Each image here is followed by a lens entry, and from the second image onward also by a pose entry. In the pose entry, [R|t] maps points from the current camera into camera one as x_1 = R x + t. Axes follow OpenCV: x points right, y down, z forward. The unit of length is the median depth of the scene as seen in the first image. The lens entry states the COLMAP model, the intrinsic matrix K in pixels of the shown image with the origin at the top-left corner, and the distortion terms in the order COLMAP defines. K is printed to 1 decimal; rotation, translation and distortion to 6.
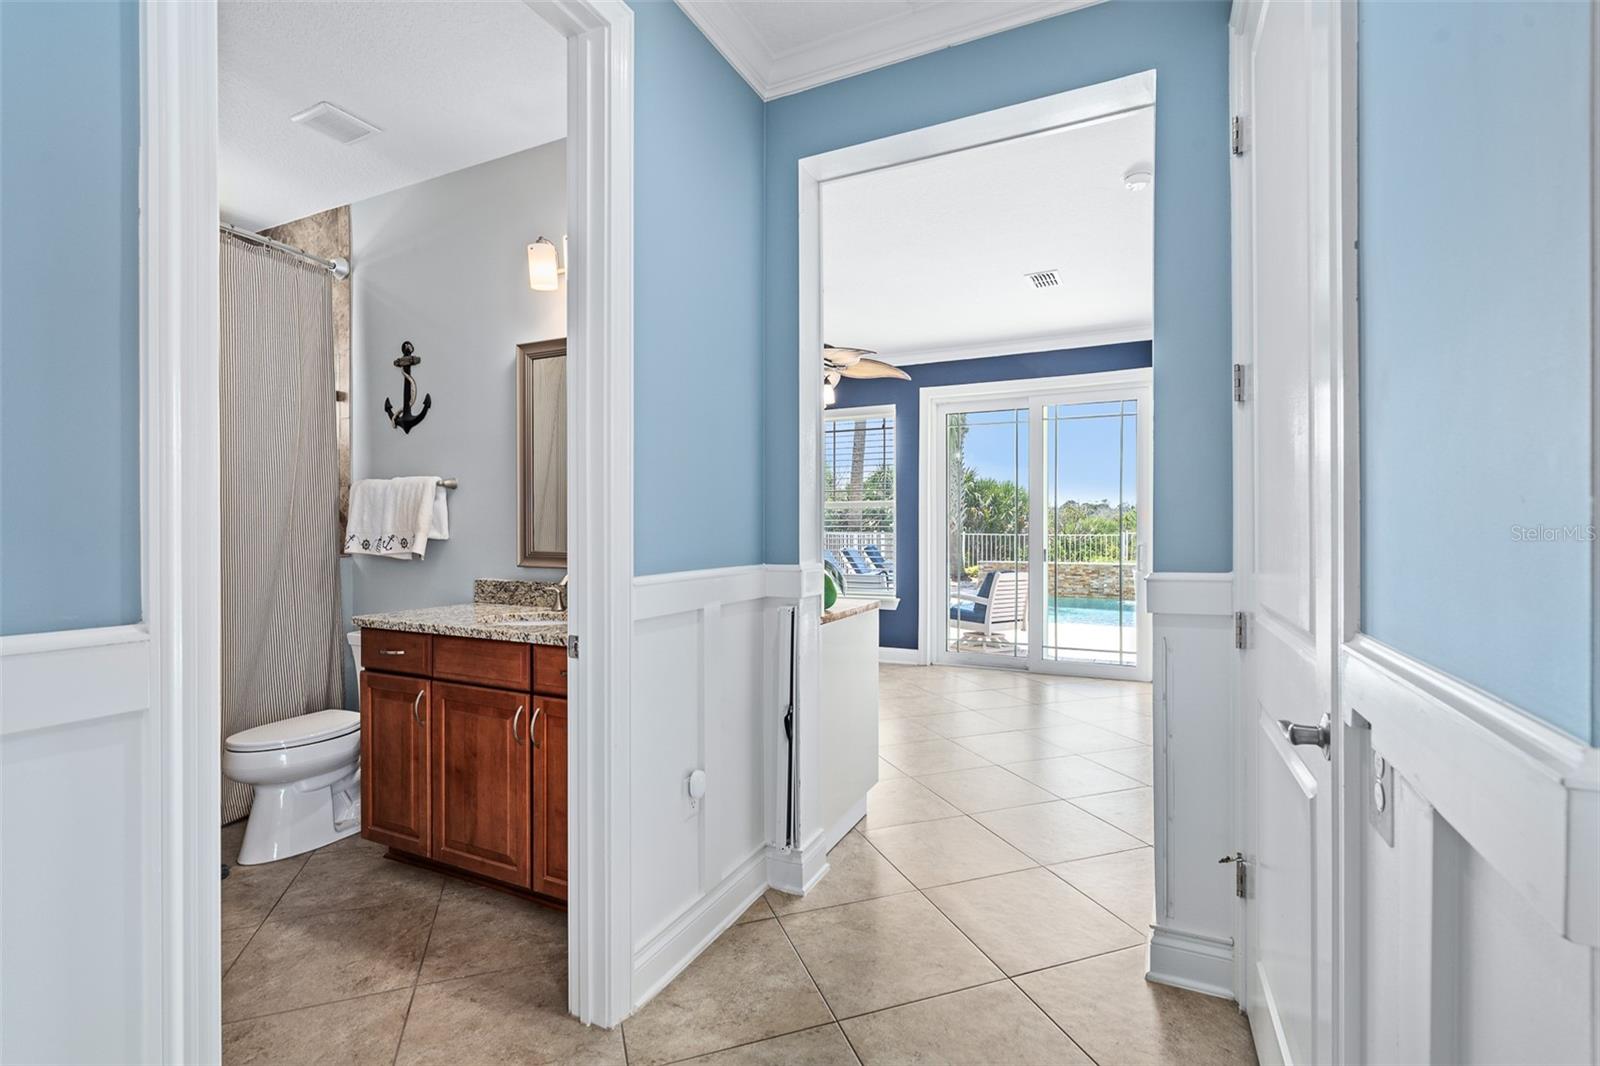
lens RADIAL K [[722.7, 0, 797.1], [0, 722.7, 529.6], [0, 0, 1]] dist [-0.008116, 0.001208]
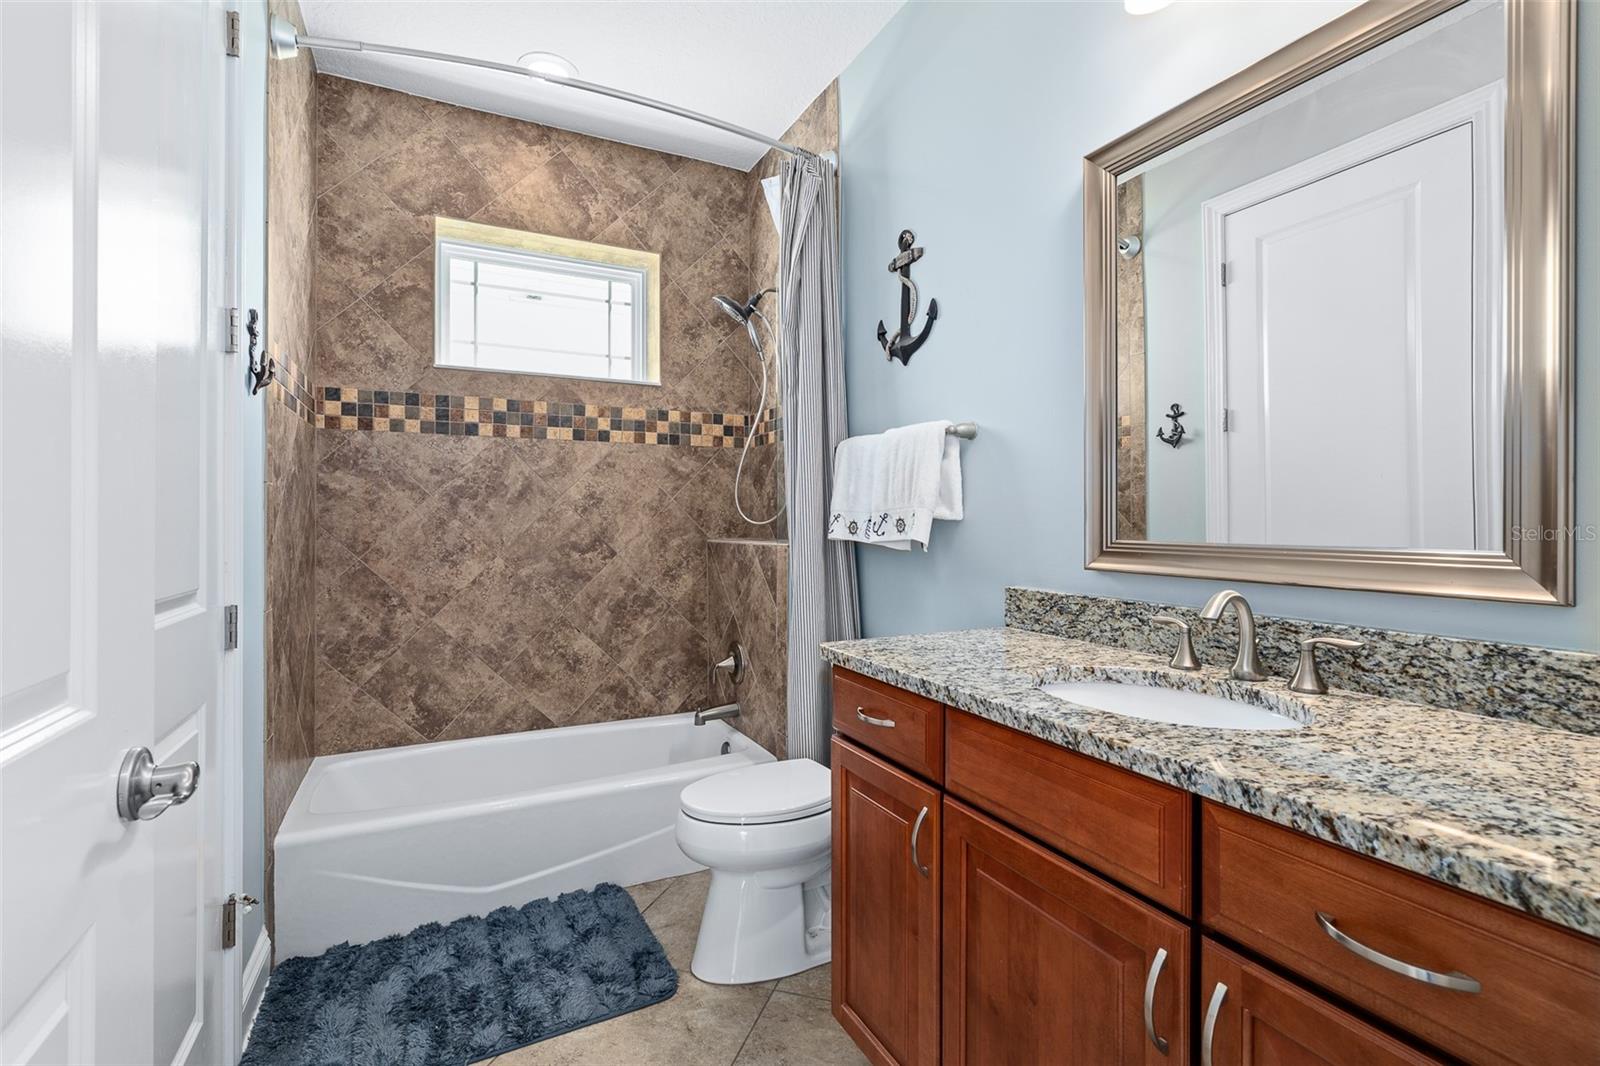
lens RADIAL K [[722.7, 0, 798.9], [0, 722.7, 525.4], [0, 0, 1]] dist [-0.008116, 0.001208]
pose [[0.796217, 0.005308, -0.604988, -0.221123], [-0.002822, 0.999983, 0.005060, 0.015791], [0.605005, -0.002322, 0.796219, 0.421708]]
